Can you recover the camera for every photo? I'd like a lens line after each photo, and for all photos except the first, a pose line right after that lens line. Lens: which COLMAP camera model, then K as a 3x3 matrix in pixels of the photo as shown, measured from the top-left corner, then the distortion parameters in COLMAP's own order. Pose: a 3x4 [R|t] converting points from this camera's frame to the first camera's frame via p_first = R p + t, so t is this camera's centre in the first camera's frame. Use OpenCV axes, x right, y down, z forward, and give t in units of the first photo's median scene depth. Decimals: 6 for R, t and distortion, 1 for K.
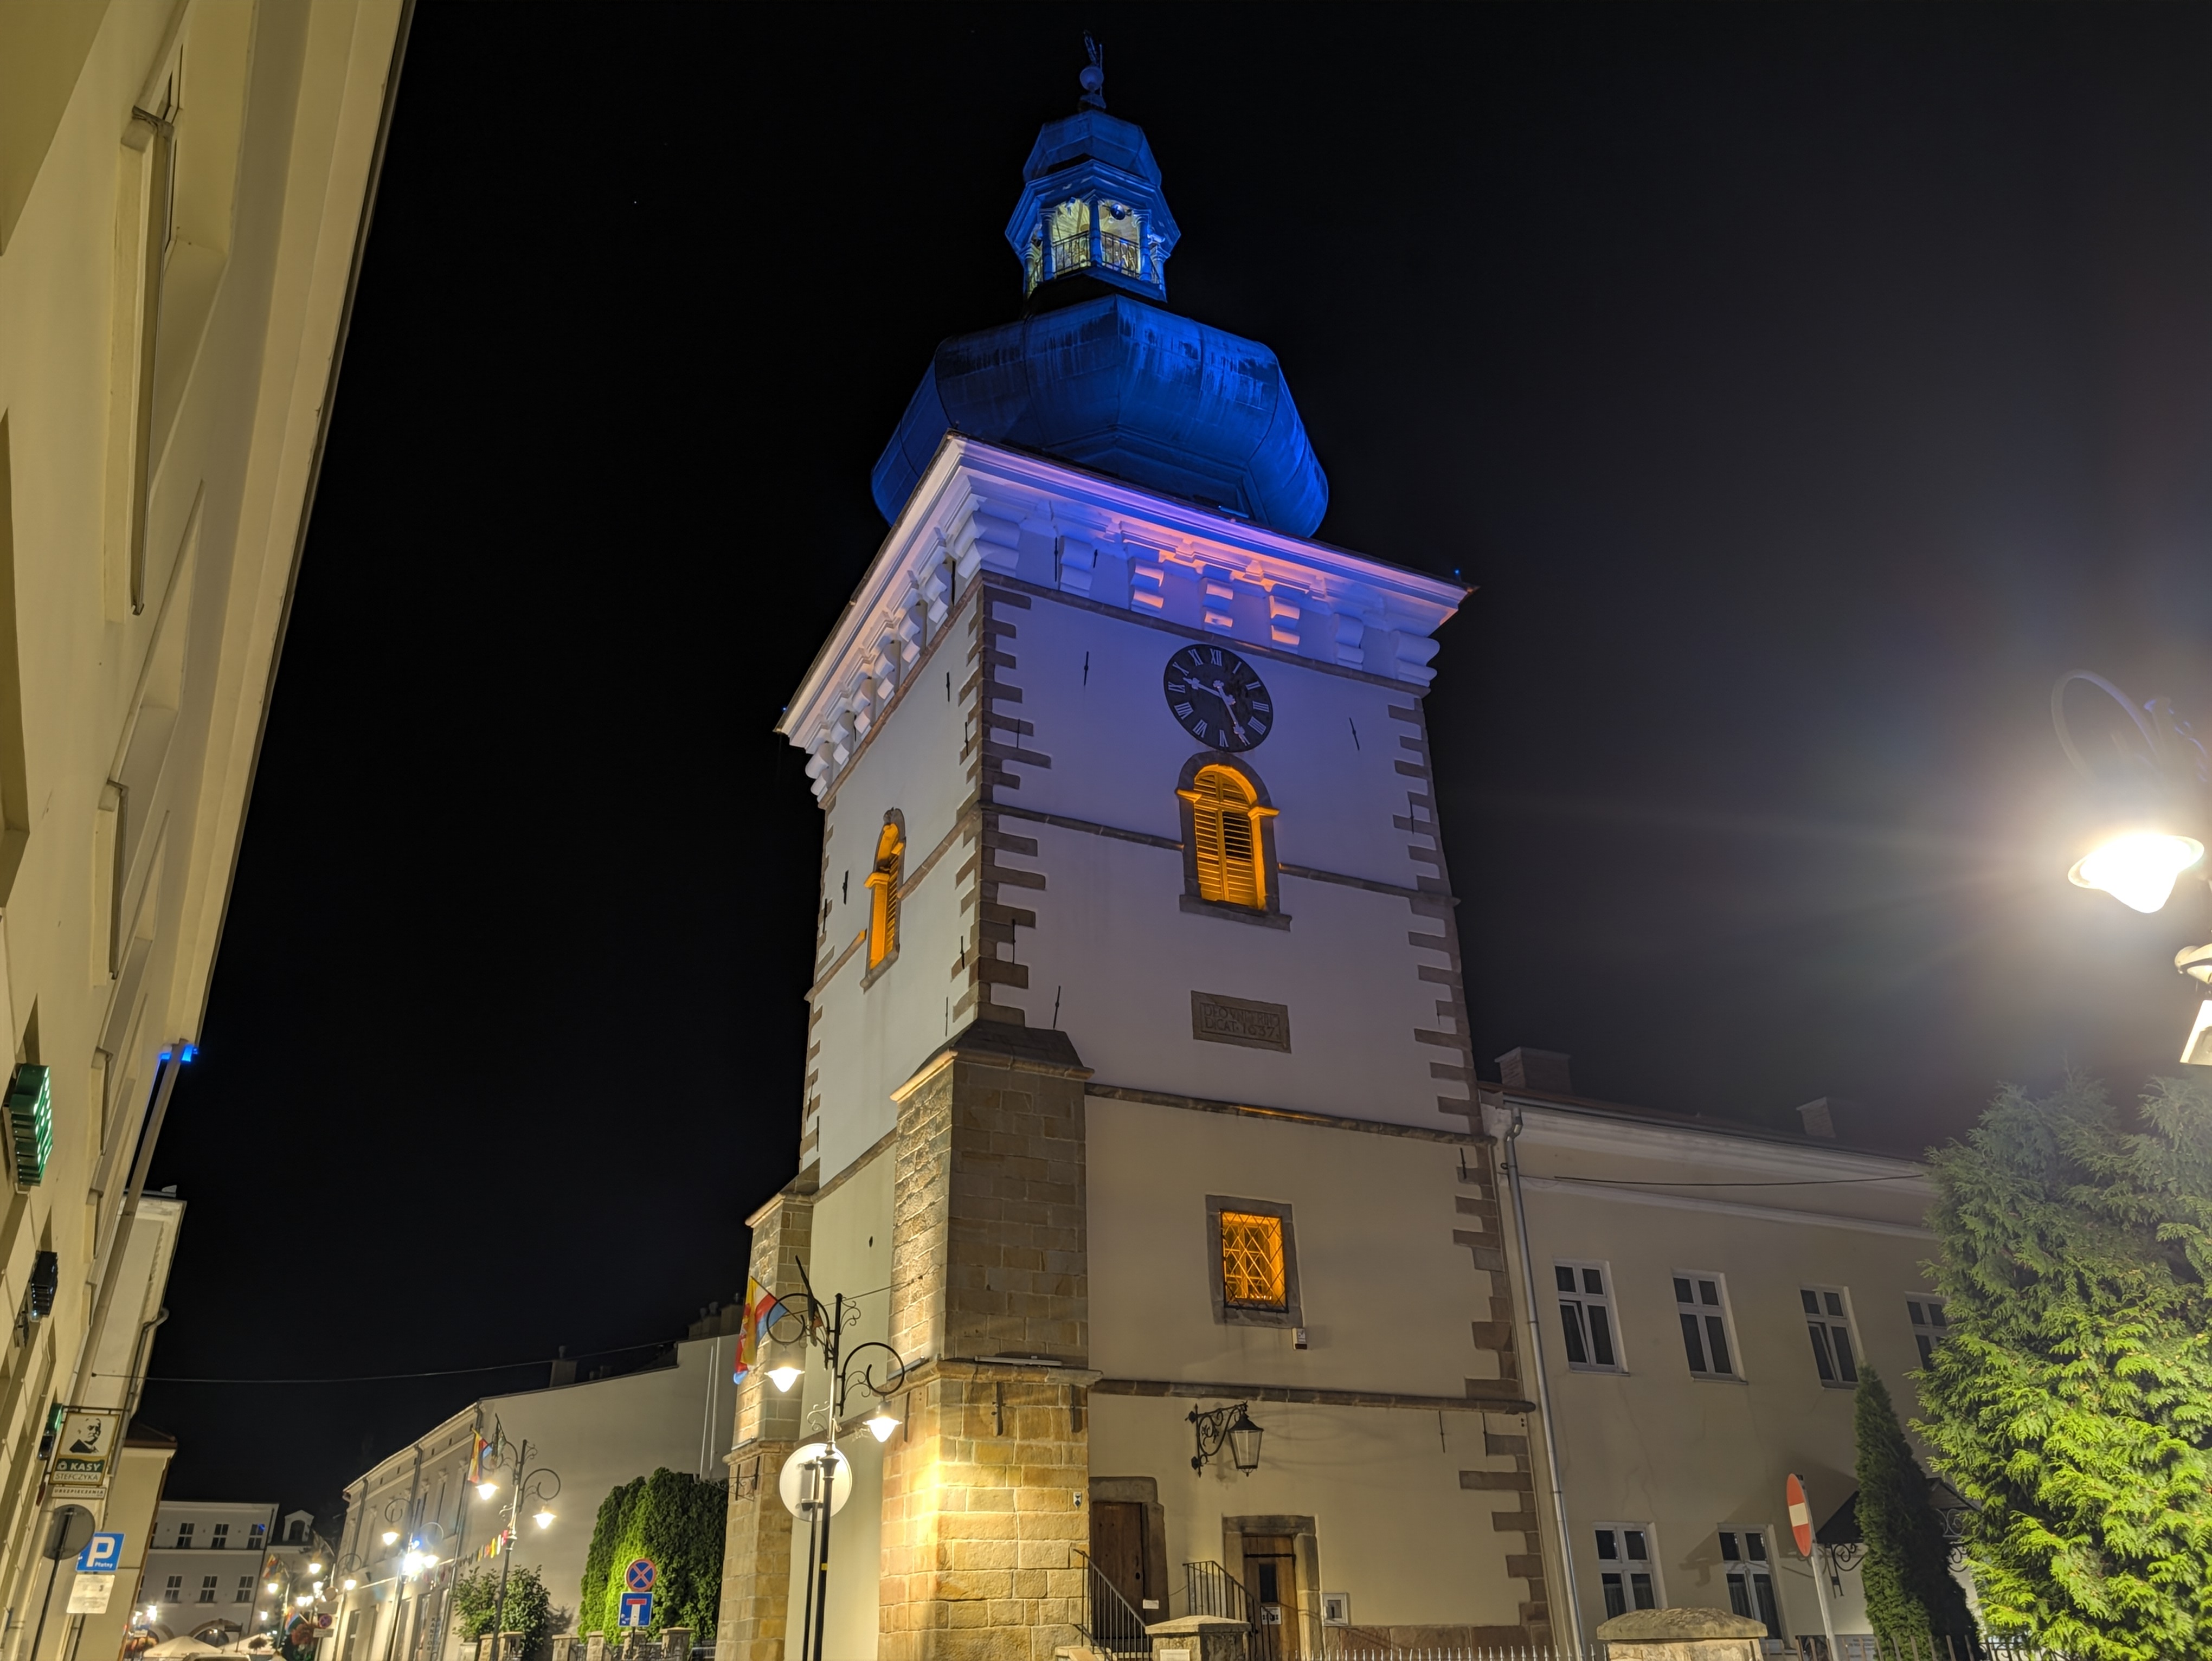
lens RADIAL K [[1547.1, 0, 1100.9], [0, 1547.1, 827.9], [0, 0, 1]] dist [0.123232, -0.106245]
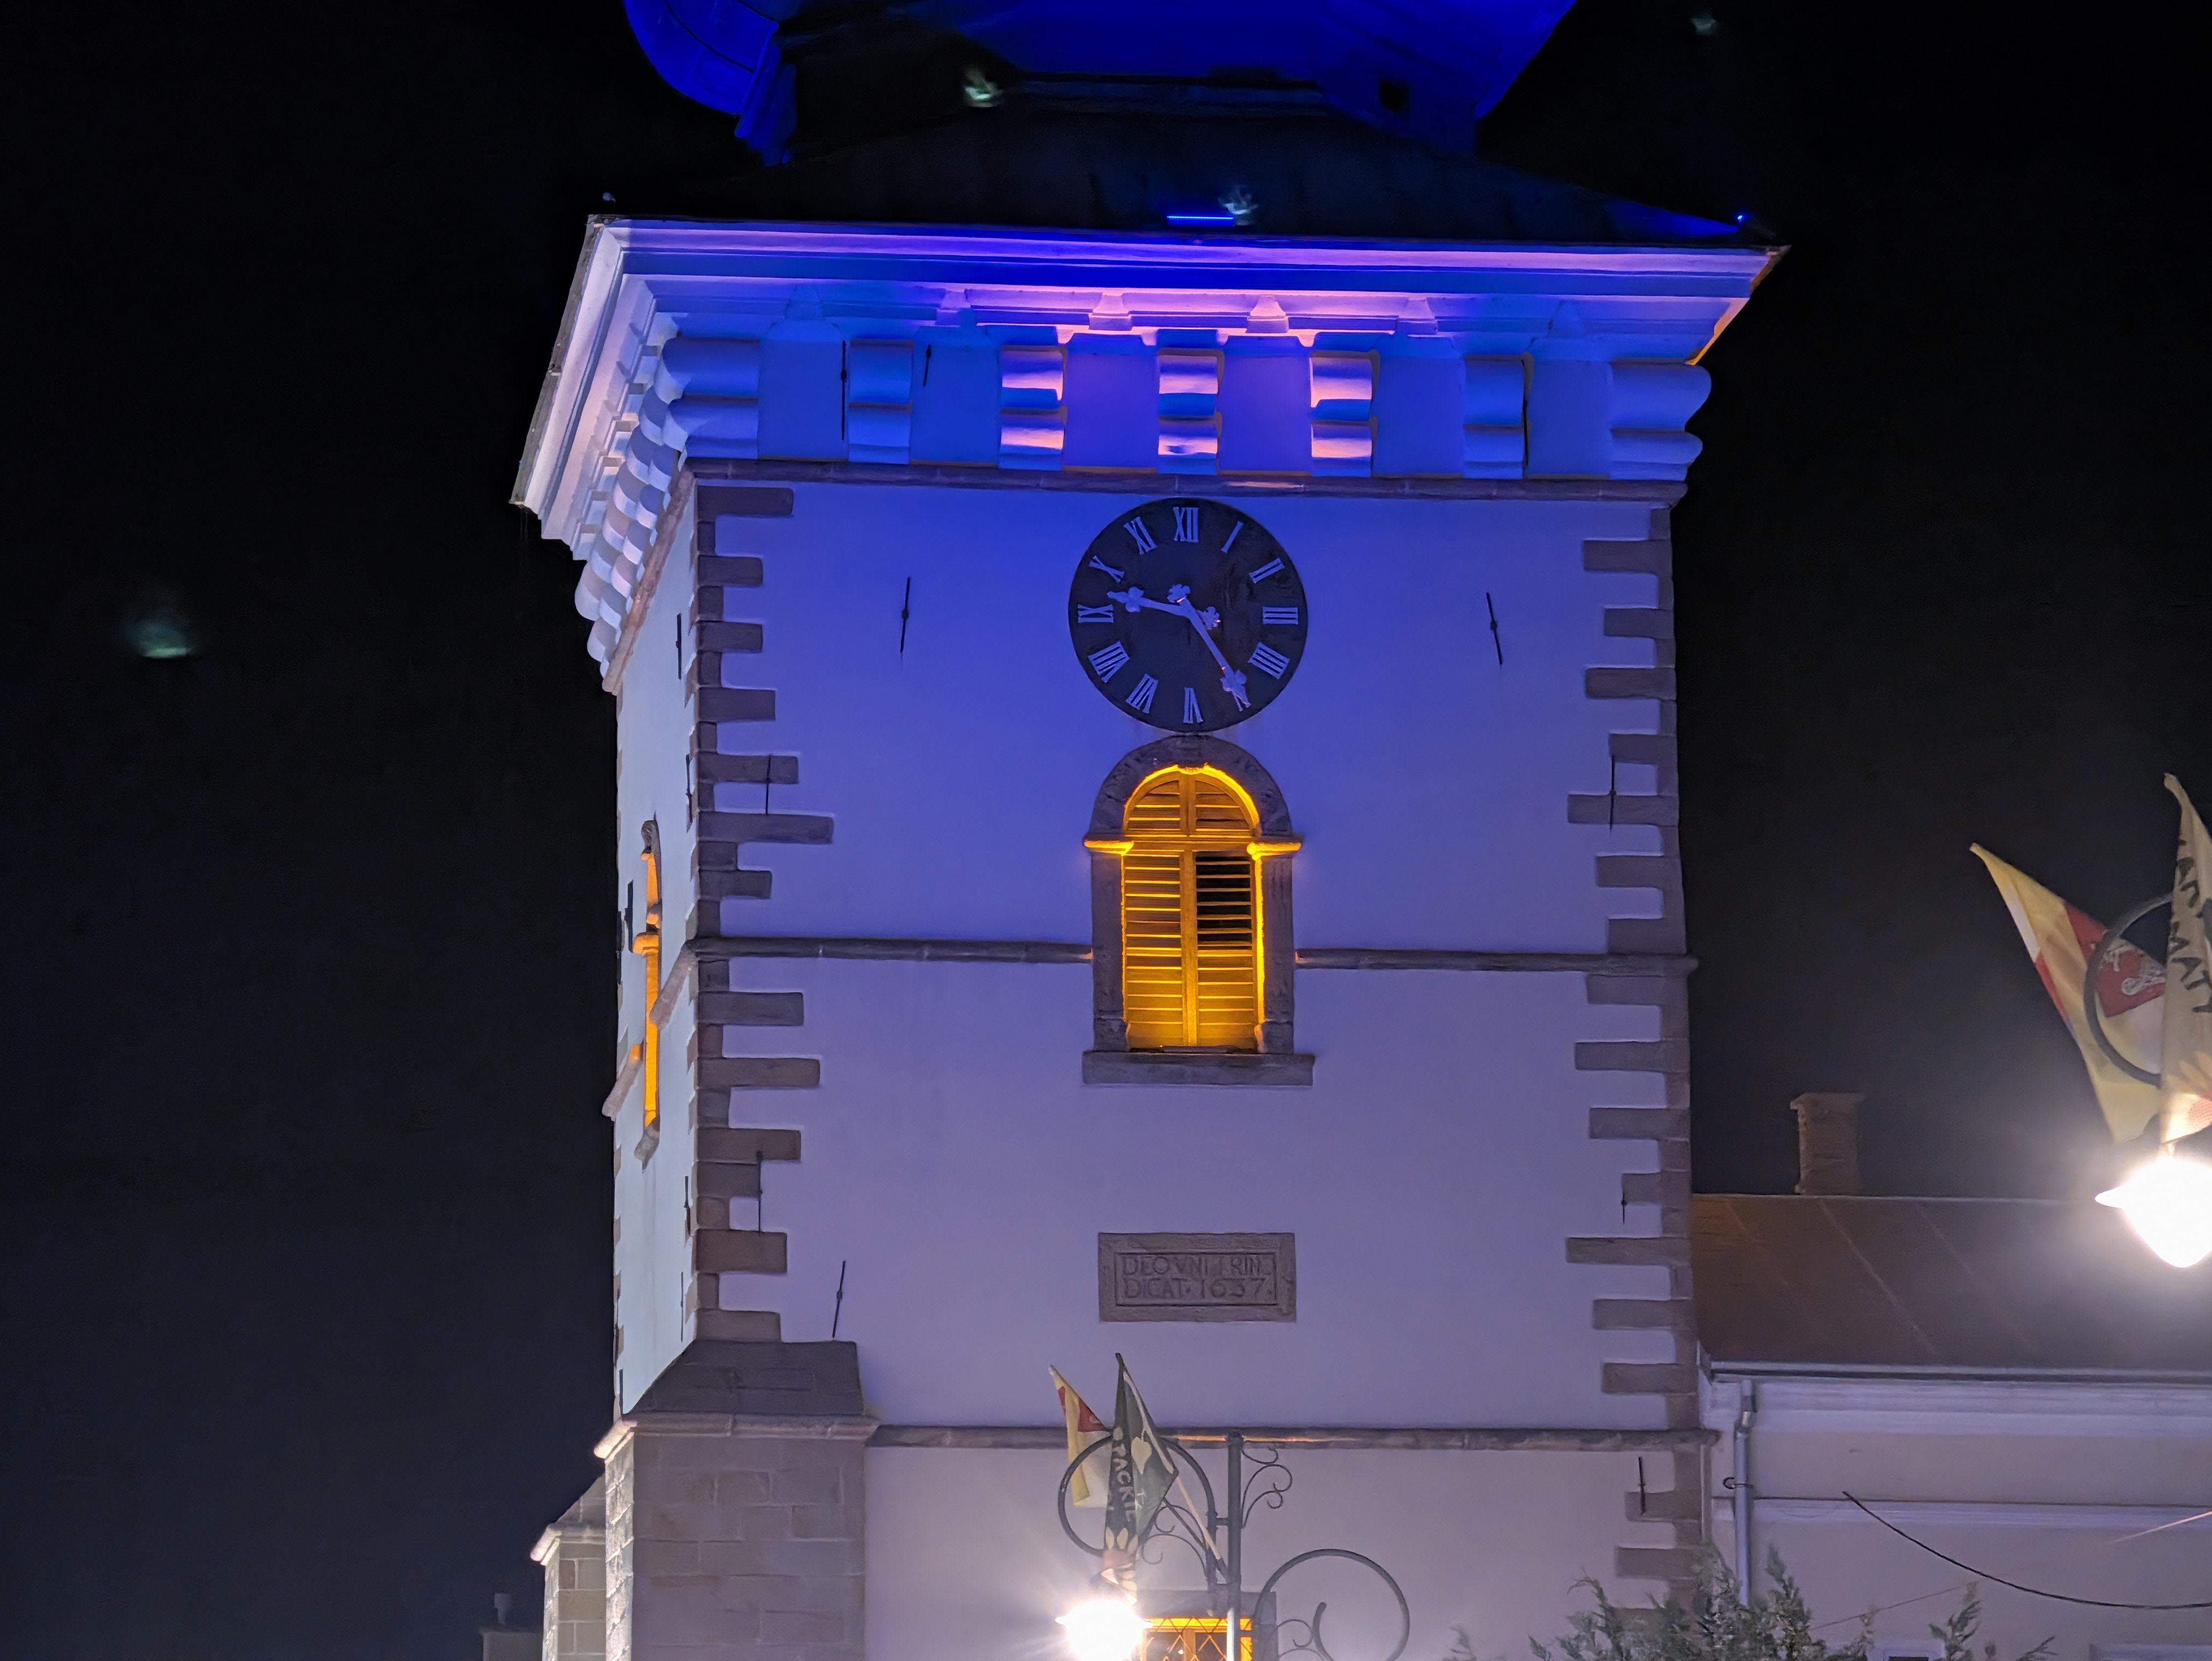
lens RADIAL K [[7595.6, 0, 1104.0], [0, 7595.6, 825.0], [0, 0, 1]] dist [0.315672, -1.630646]
pose [[0.953162, -0.052926, -0.297792, 0.832769], [0.132587, 0.958045, 0.254108, -0.691545], [0.271849, -0.281689, 0.920190, -1.409826]]
